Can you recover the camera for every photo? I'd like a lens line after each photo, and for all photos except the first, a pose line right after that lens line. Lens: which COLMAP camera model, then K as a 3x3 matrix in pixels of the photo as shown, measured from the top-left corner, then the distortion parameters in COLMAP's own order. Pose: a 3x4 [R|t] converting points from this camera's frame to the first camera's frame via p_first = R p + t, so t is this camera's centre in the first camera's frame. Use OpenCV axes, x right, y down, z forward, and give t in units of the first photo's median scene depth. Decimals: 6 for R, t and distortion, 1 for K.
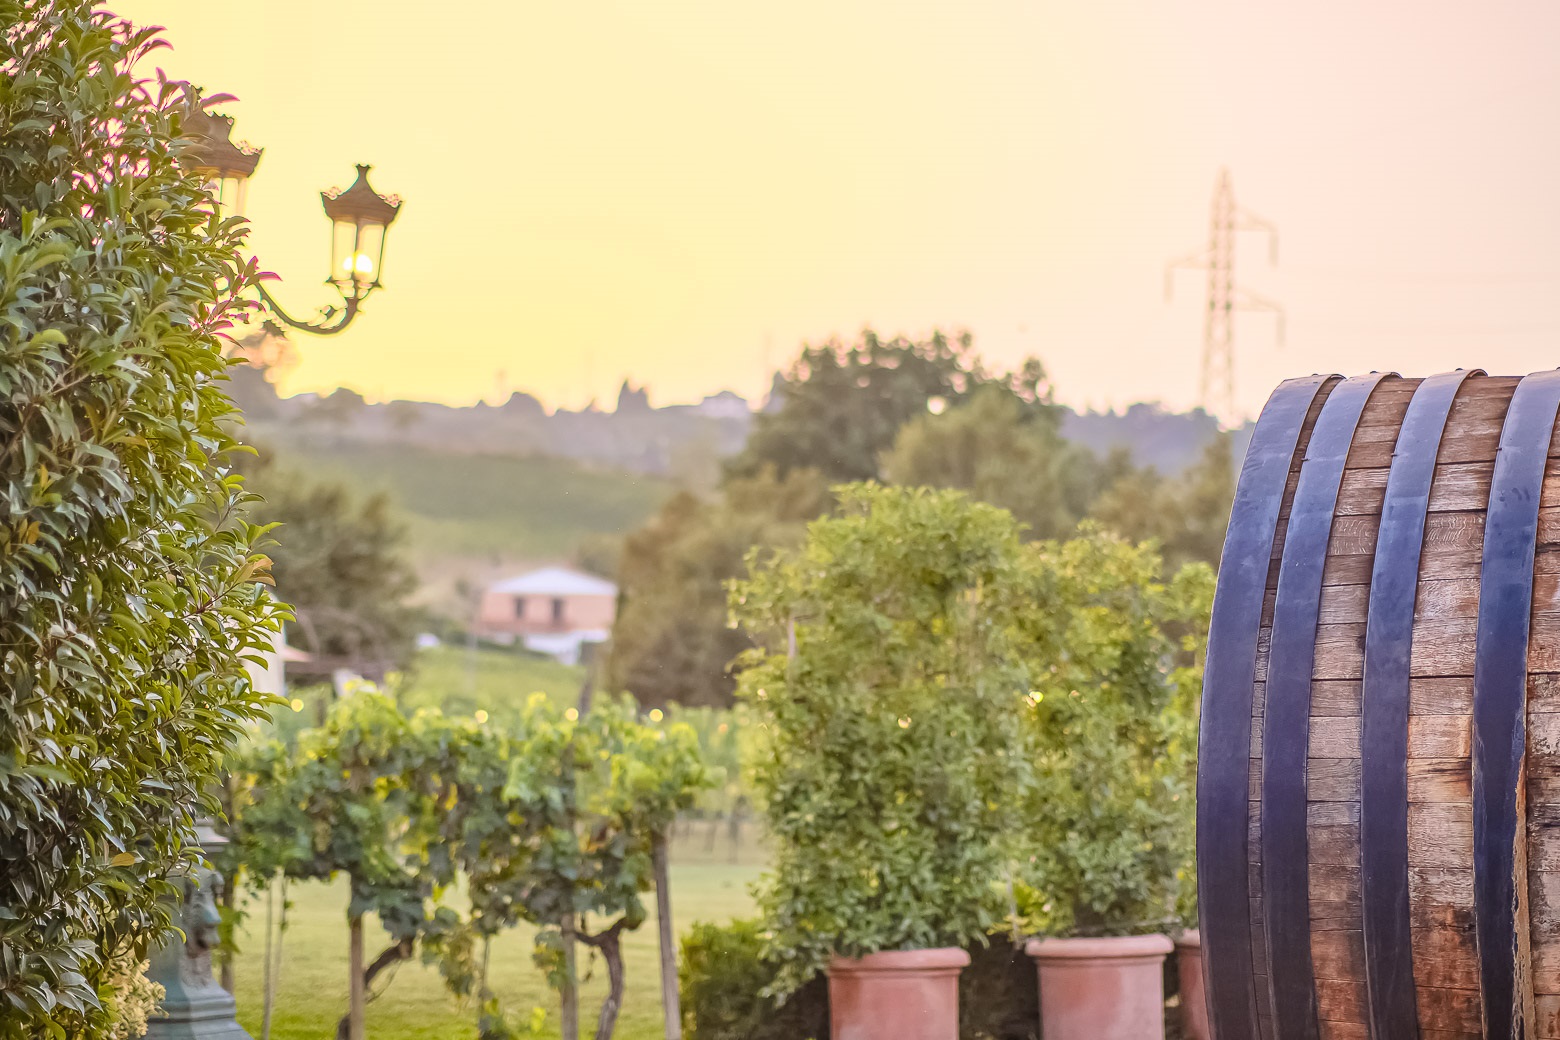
lens RADIAL K [[3733.3, 0, 780.0], [0, 3733.3, 520.0], [0, 0, 1]] dist [0.266559, -0.599687]
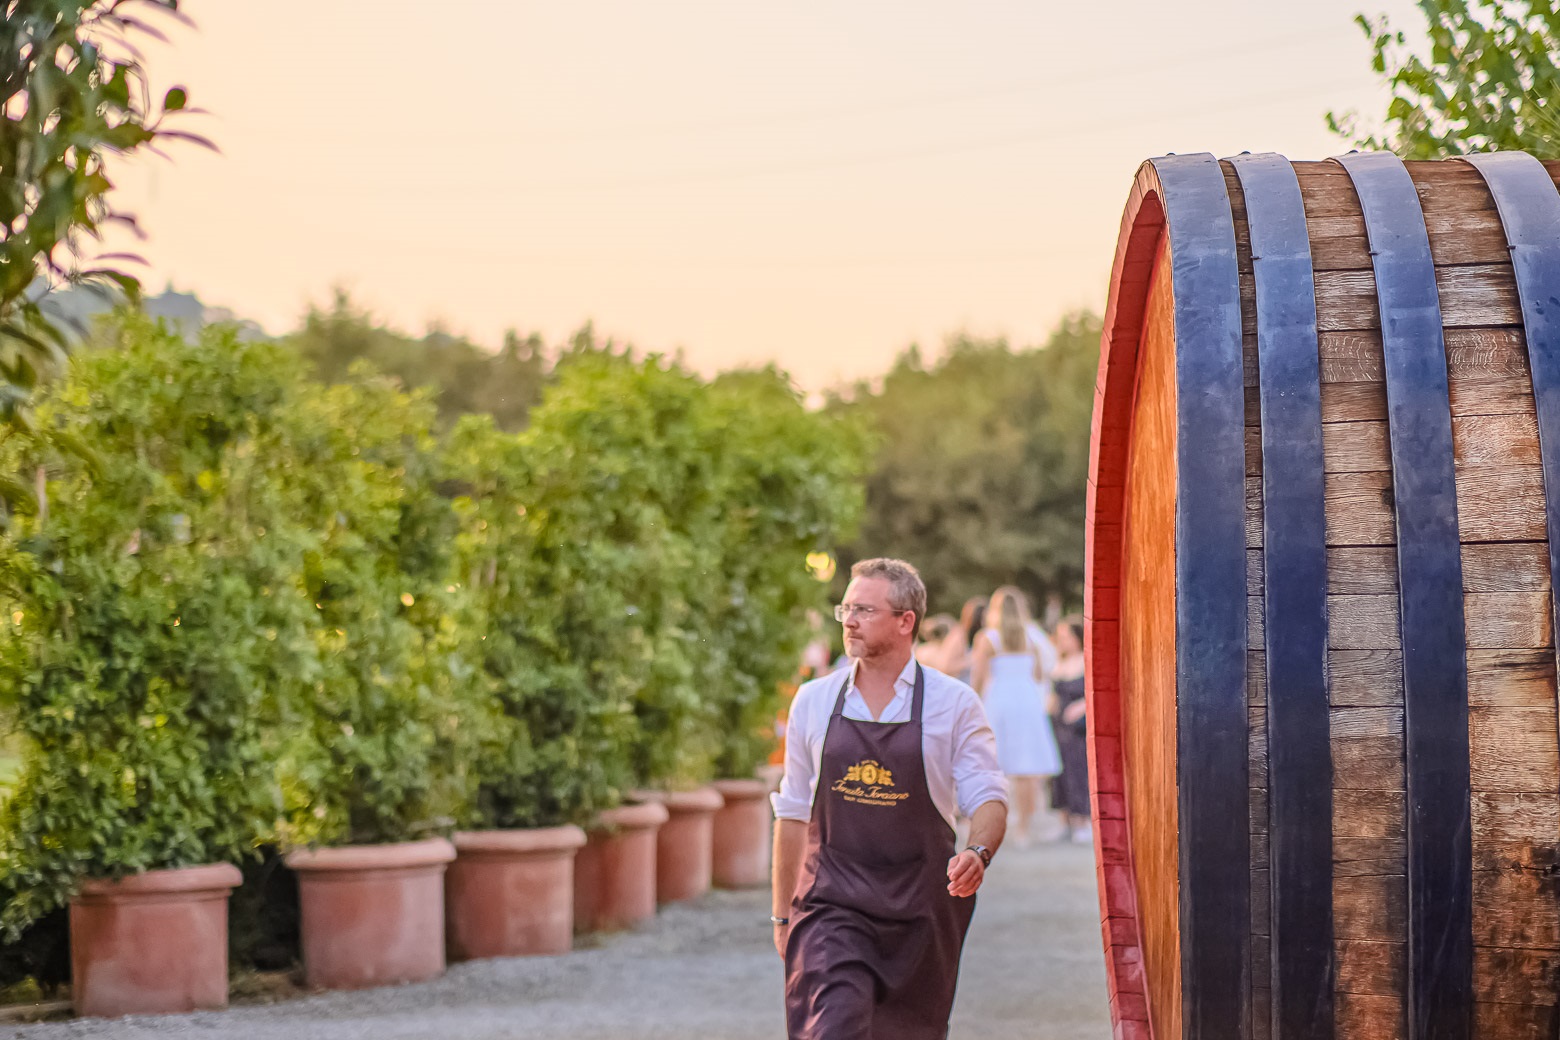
lens RADIAL K [[3804.2, 0, 780.3], [0, 3804.2, 554.8], [0, 0, 1]] dist [0.323592, -0.528167]
pose [[0.954542, 0.000634, 0.298075, -0.095907], [-0.013859, 0.999011, 0.042256, 0.006545], [-0.297753, -0.044466, 0.953607, 0.147048]]
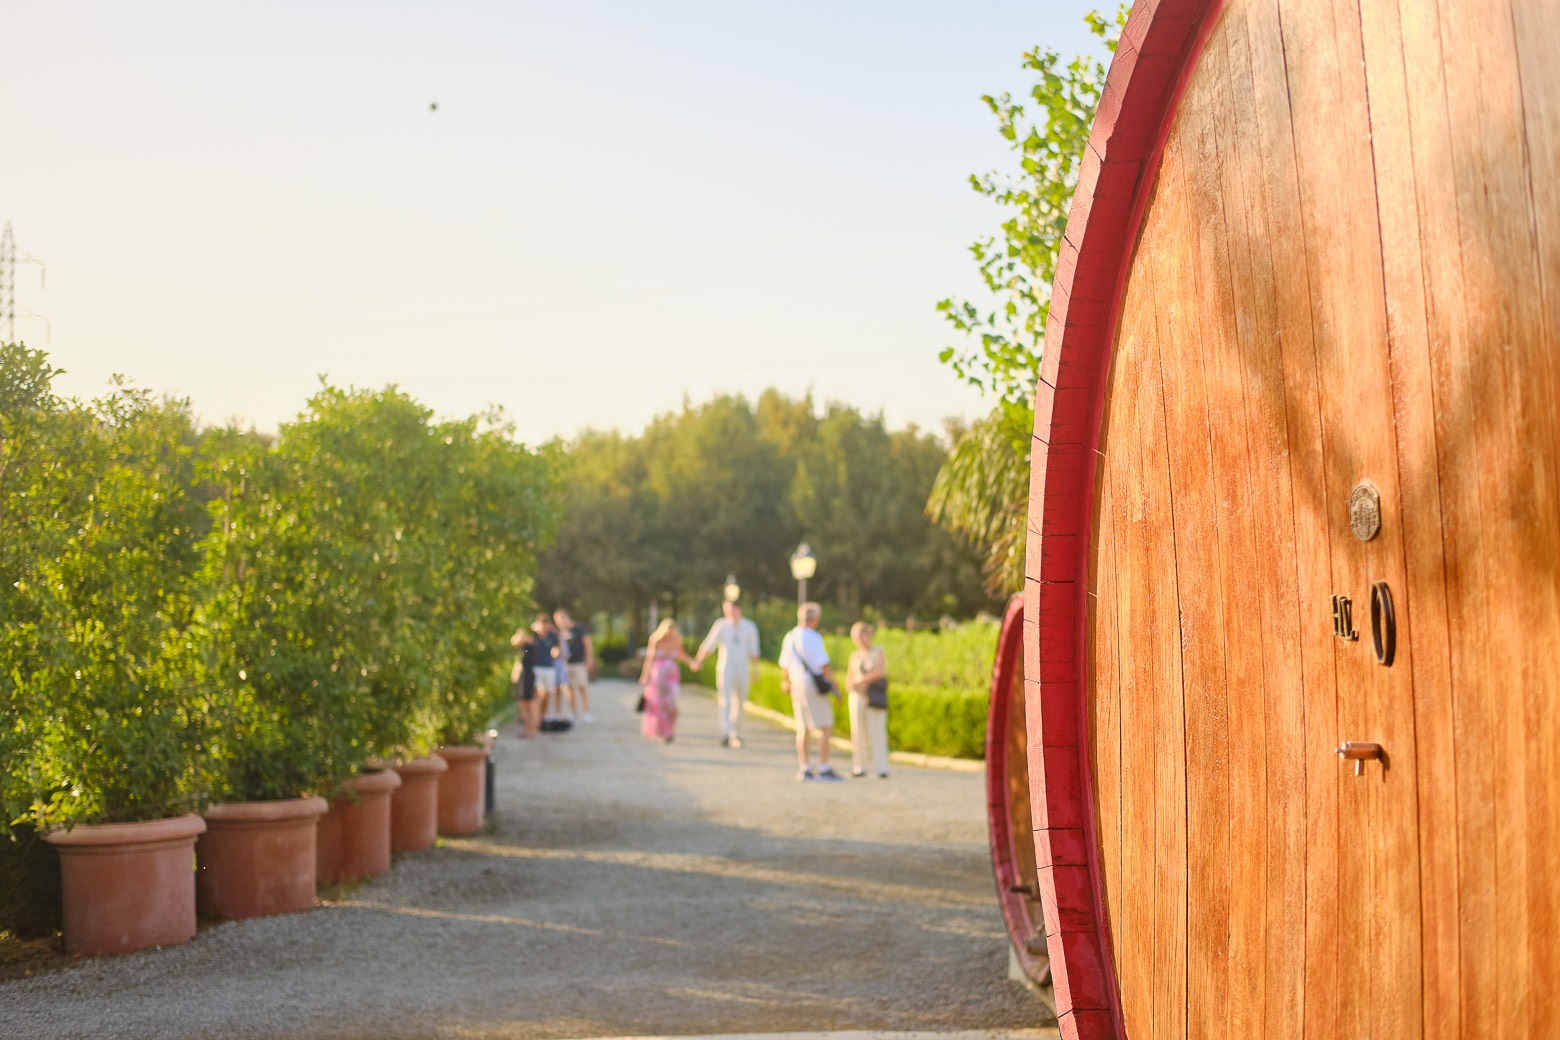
lens RADIAL K [[2417.9, 0, 780.0], [0, 2417.9, 520.0], [0, 0, 1]] dist [-0.013011, 0.060022]
pose [[0.907811, 0.001941, 0.419376, -0.021914], [-0.010343, 0.999789, 0.017761, 0.026404], [-0.419253, -0.020462, 0.907639, 0.422798]]
